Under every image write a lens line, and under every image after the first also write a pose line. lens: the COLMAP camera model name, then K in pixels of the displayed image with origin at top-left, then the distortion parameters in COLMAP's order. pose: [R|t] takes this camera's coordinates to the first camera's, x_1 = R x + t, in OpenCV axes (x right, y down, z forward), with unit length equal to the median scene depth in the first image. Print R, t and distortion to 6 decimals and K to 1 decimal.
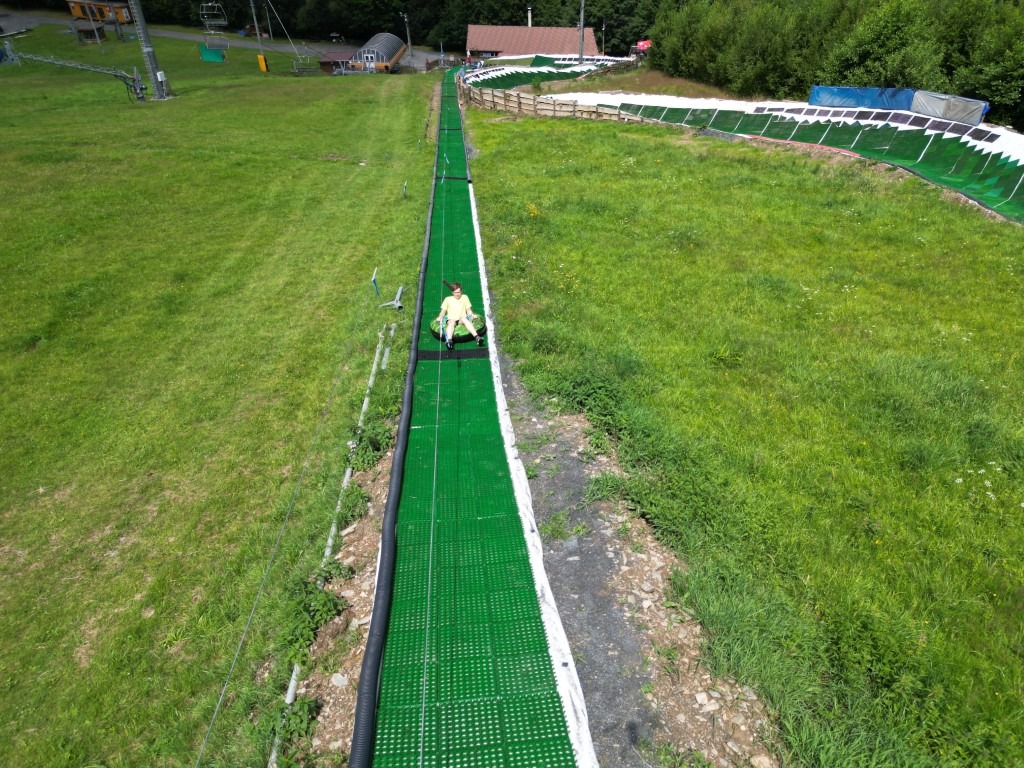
lens RADIAL K [[720.7, 0, 512.0], [0, 720.7, 384.0], [0, 0, 1]] dist [0.055516, -0.034673]
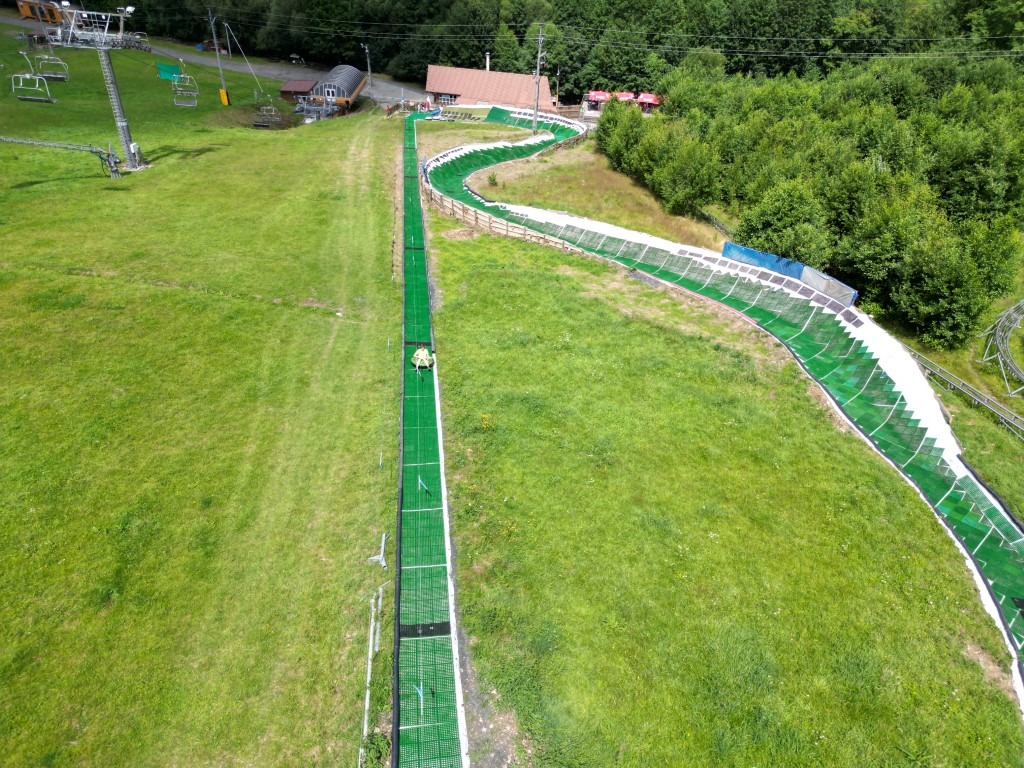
lens RADIAL K [[720.7, 0, 512.0], [0, 720.7, 384.0], [0, 0, 1]] dist [0.055516, -0.034673]
pose [[0.997192, 0.025628, 0.070364, -0.007860], [-0.026701, 0.999540, 0.014358, -0.176532], [-0.069964, -0.016196, 0.997418, -0.138477]]
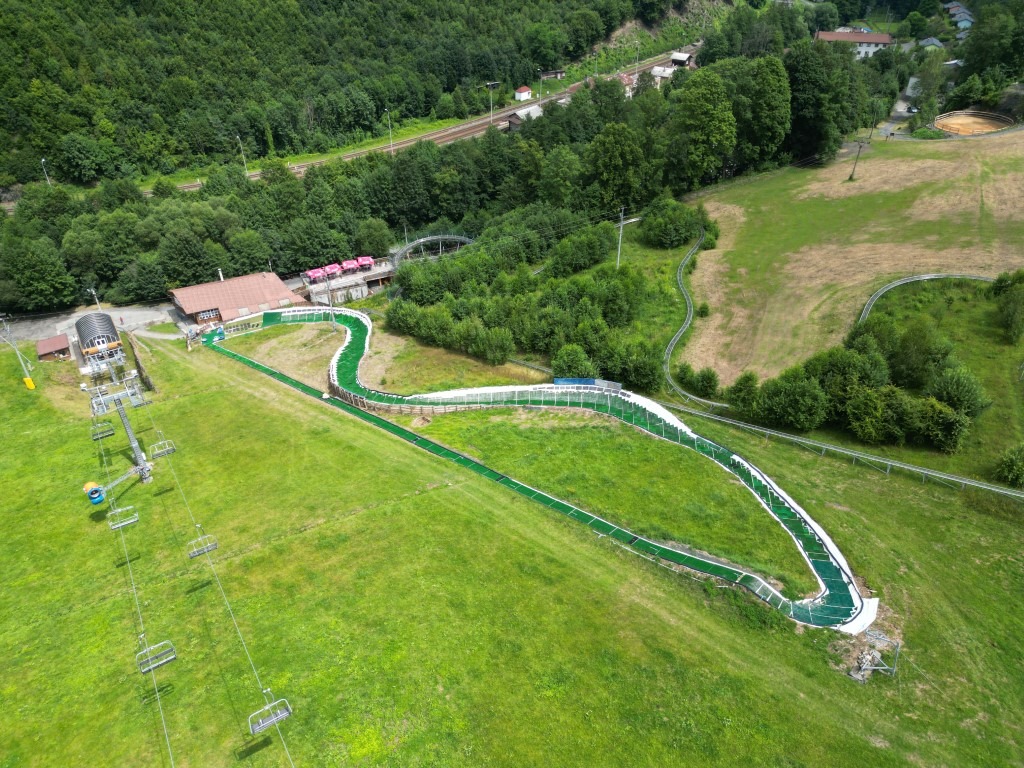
lens RADIAL K [[716.2, 0, 512.0], [0, 716.2, 384.0], [0, 0, 1]] dist [0.079754, -0.071440]
pose [[0.774479, -0.342528, 0.531843, -1.001180], [0.382536, 0.923179, 0.037509, -0.515032], [-0.503834, 0.174399, 0.846012, -1.005249]]
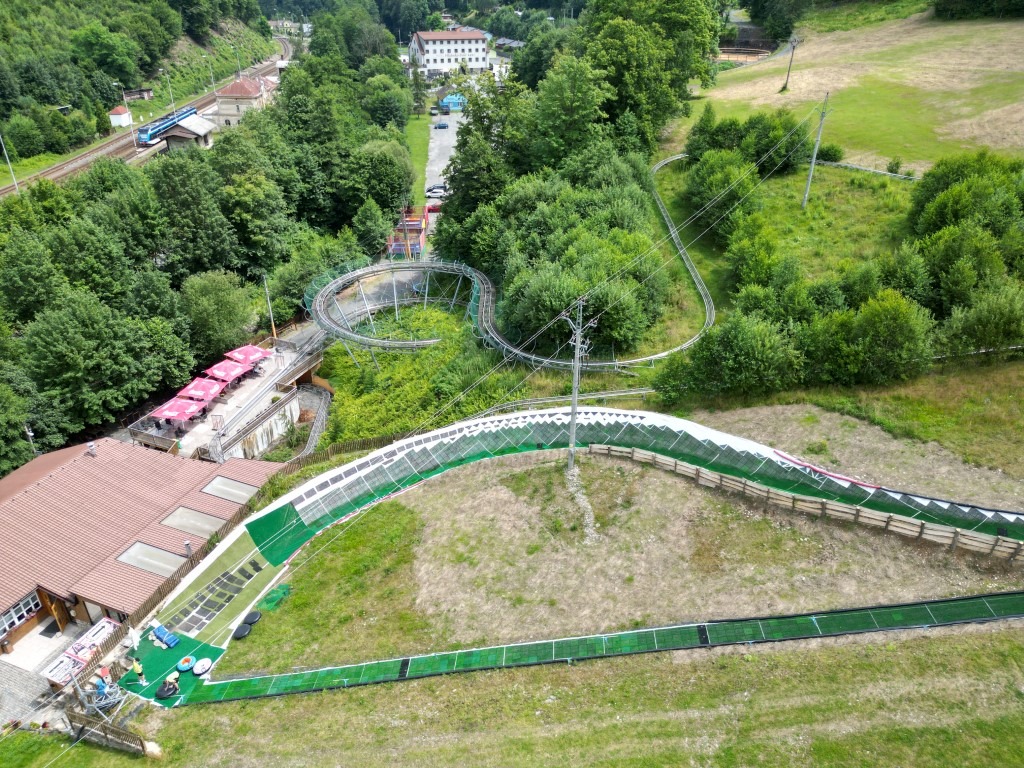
lens RADIAL K [[720.7, 0, 512.0], [0, 720.7, 384.0], [0, 0, 1]] dist [0.055516, -0.034673]
pose [[0.130372, -0.459332, 0.878645, -0.860095], [0.606216, 0.738183, 0.295953, -1.462752], [-0.784542, 0.494064, 0.374693, 1.656768]]
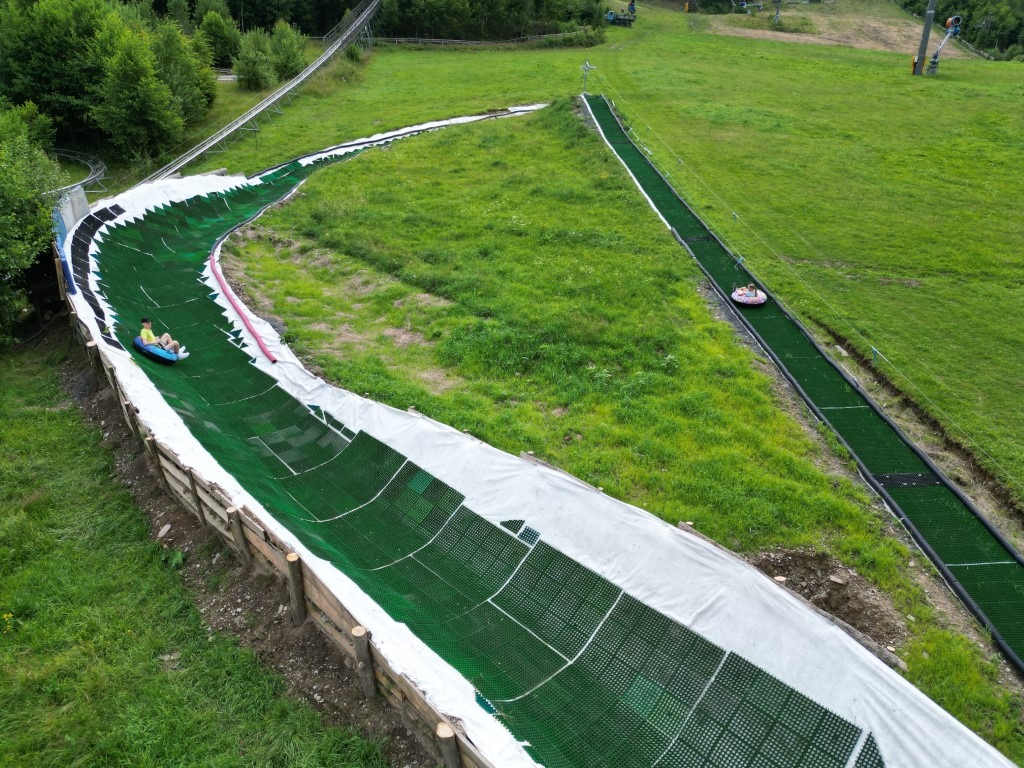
lens RADIAL K [[720.7, 0, 512.0], [0, 720.7, 384.0], [0, 0, 1]] dist [0.055516, -0.034673]
pose [[-0.998933, -0.018924, 0.042131, 0.090592], [0.023707, 0.572776, 0.819369, -0.709932], [-0.039637, 0.819493, -0.571716, 1.262217]]
